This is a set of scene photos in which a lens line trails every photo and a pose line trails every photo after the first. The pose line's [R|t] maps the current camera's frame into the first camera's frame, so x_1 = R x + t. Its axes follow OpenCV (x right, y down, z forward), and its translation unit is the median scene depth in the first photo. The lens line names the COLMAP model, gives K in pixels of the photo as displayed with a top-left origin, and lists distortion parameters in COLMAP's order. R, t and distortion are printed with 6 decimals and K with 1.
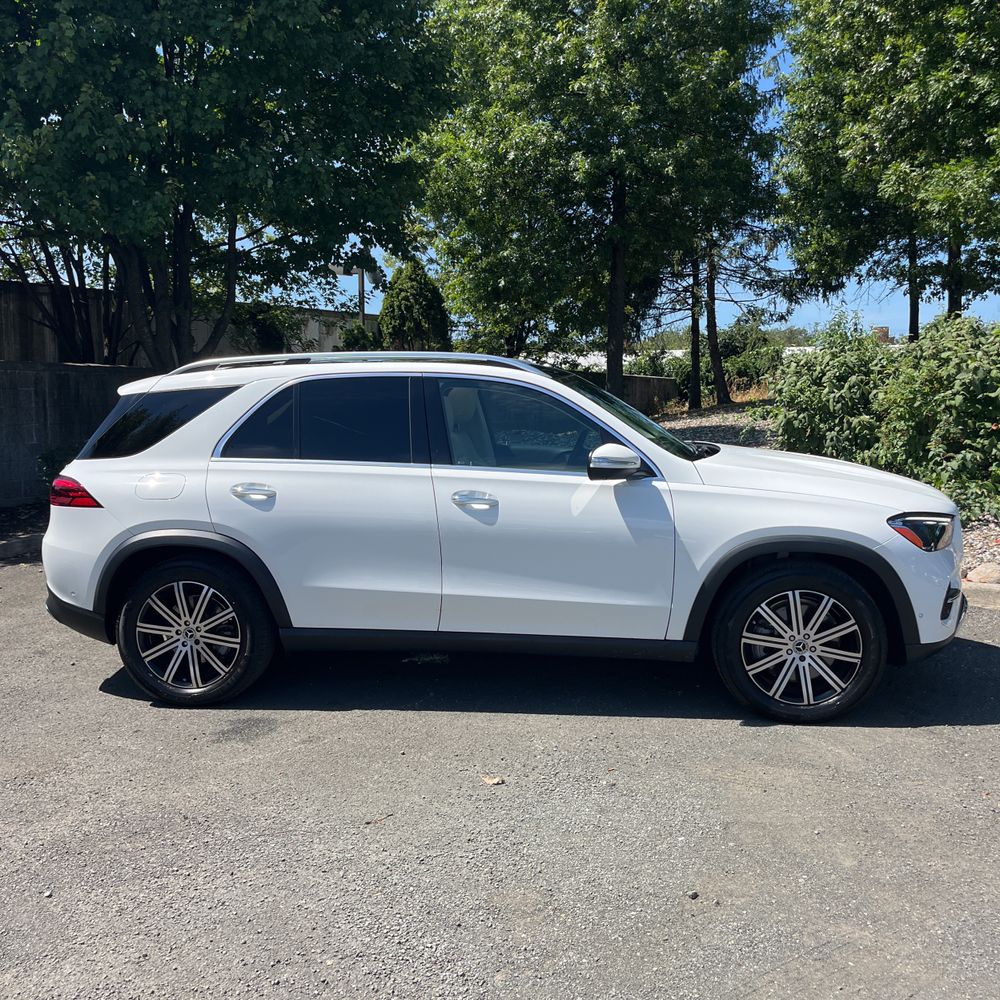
lens RADIAL K [[1005.7, 0, 487.1], [0, 1005.7, 510.6], [0, 0, 1]] dist [0.028720, 0.000000]
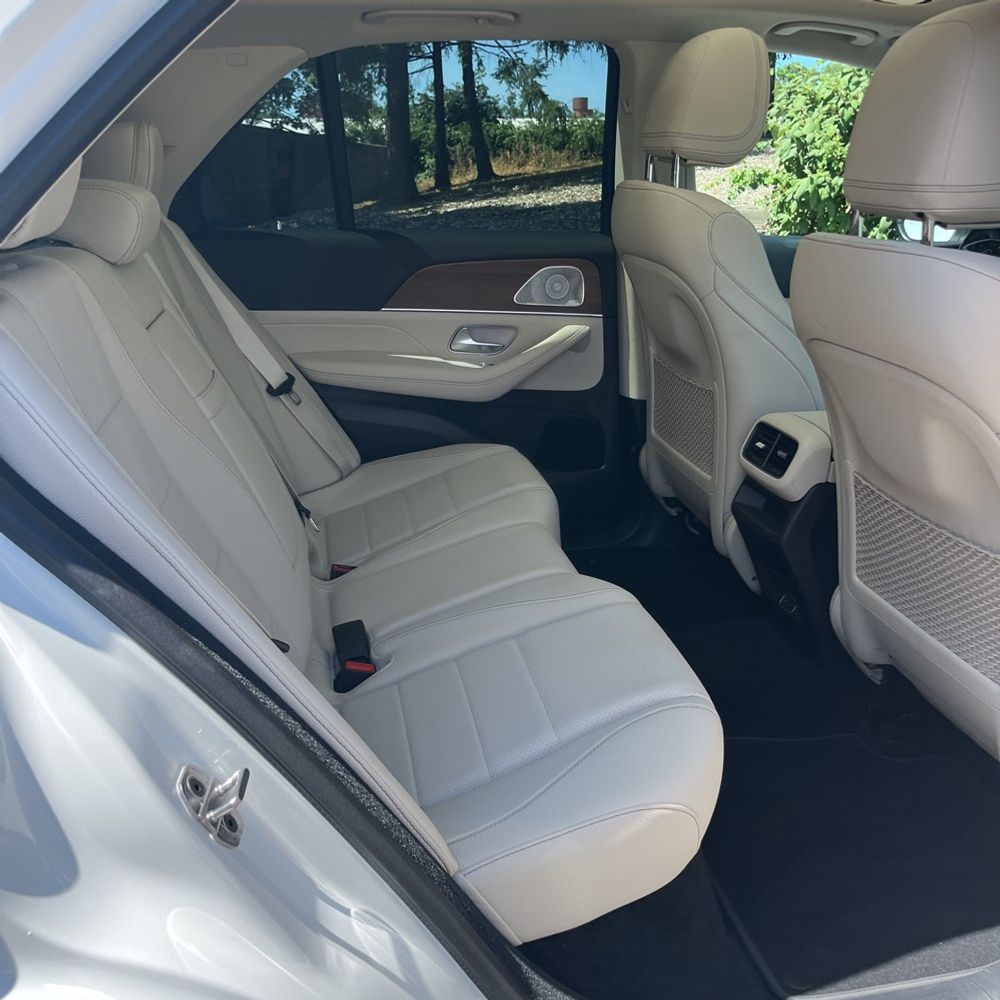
lens RADIAL K [[1005.7, 0, 493.1], [0, 1005.7, 501.6], [0, 0, 1]] dist [0.028720, 0.000000]
pose [[0.946871, -0.096972, 0.306647, -0.093541], [0.034346, 0.978498, 0.203378, -0.027153], [-0.319776, -0.182040, 0.929841, 0.365277]]
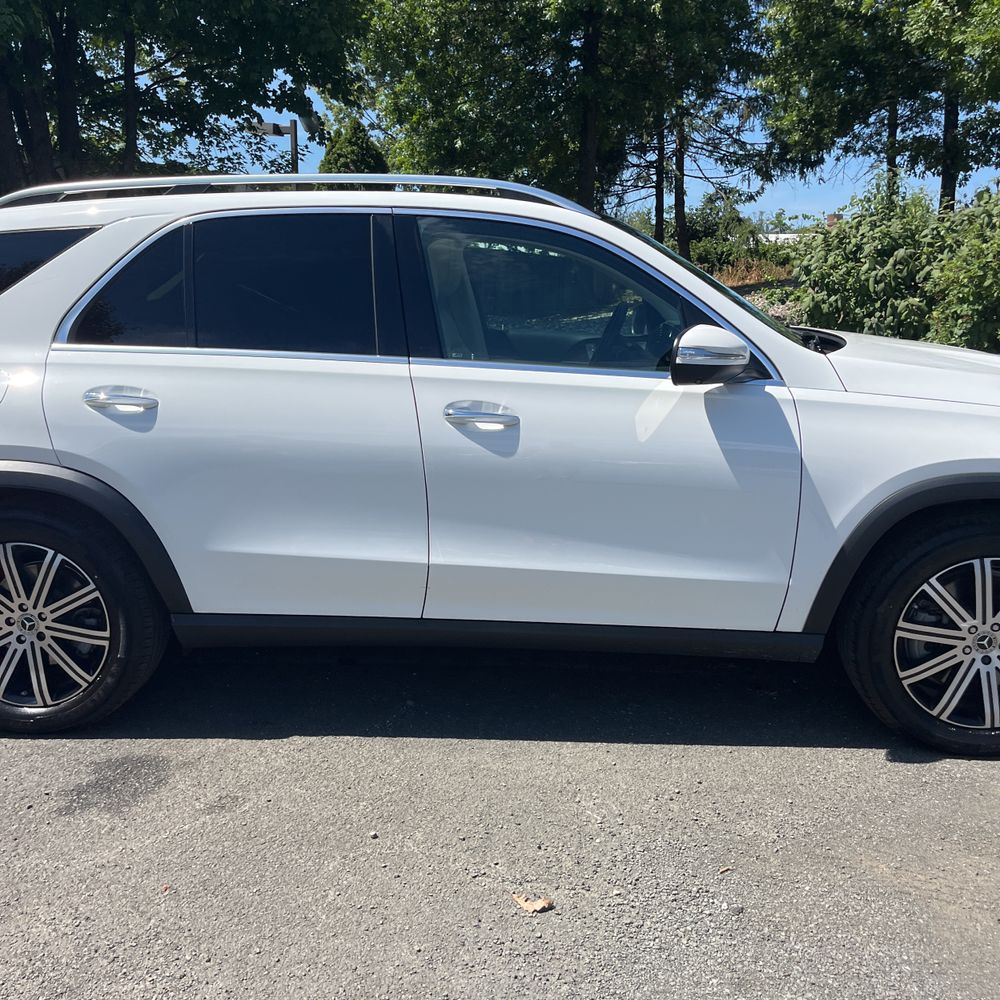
lens RADIAL K [[1005.7, 0, 500.1], [0, 1005.7, 499.4], [0, 0, 1]] dist [0.028720, 0.000000]
pose [[0.997446, -0.005444, 0.071220, -0.018406], [-0.001454, 0.995337, 0.096450, -0.007596], [-0.071413, -0.096307, 0.992786, 0.150153]]
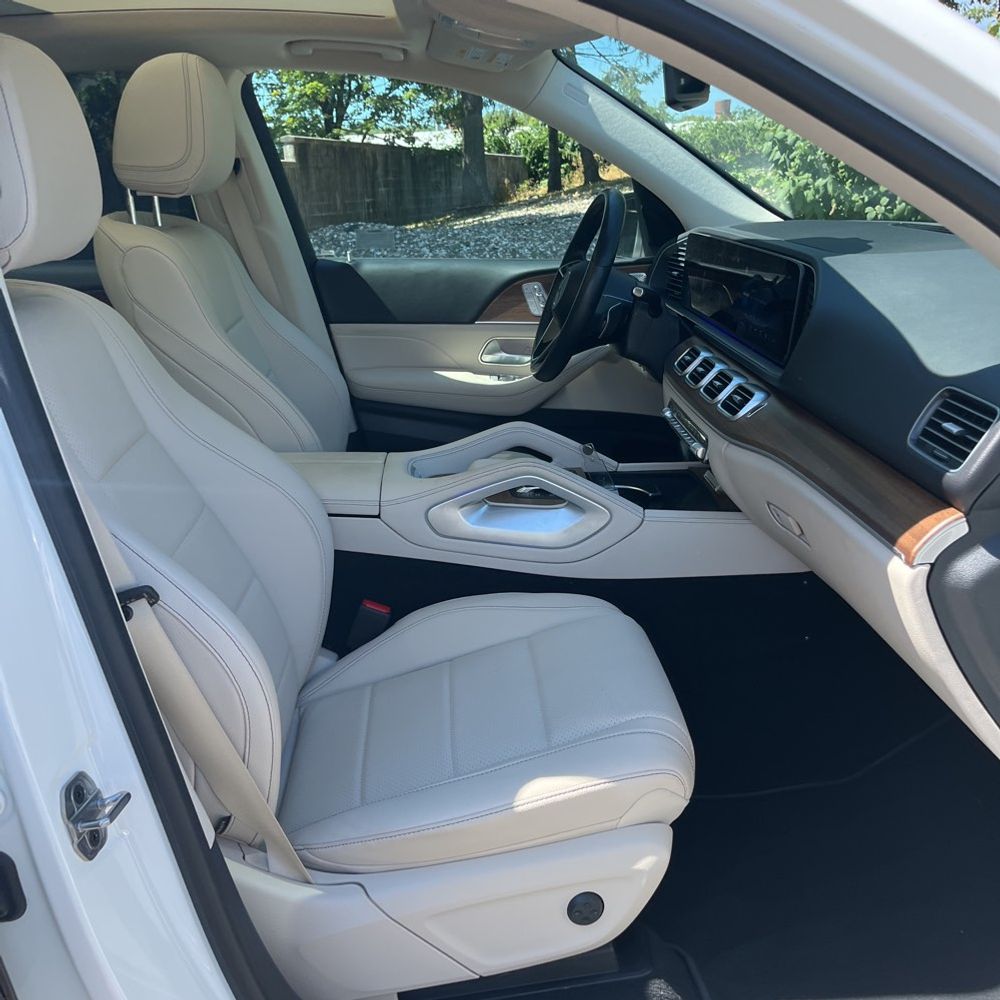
lens RADIAL K [[1005.7, 0, 508.7], [0, 1005.7, 482.7], [0, 0, 1]] dist [0.028720, 0.000000]
pose [[0.981546, -0.085707, 0.170941, 0.003642], [0.055070, 0.982754, 0.176525, -0.027743], [-0.183123, -0.163853, 0.969339, 0.344236]]
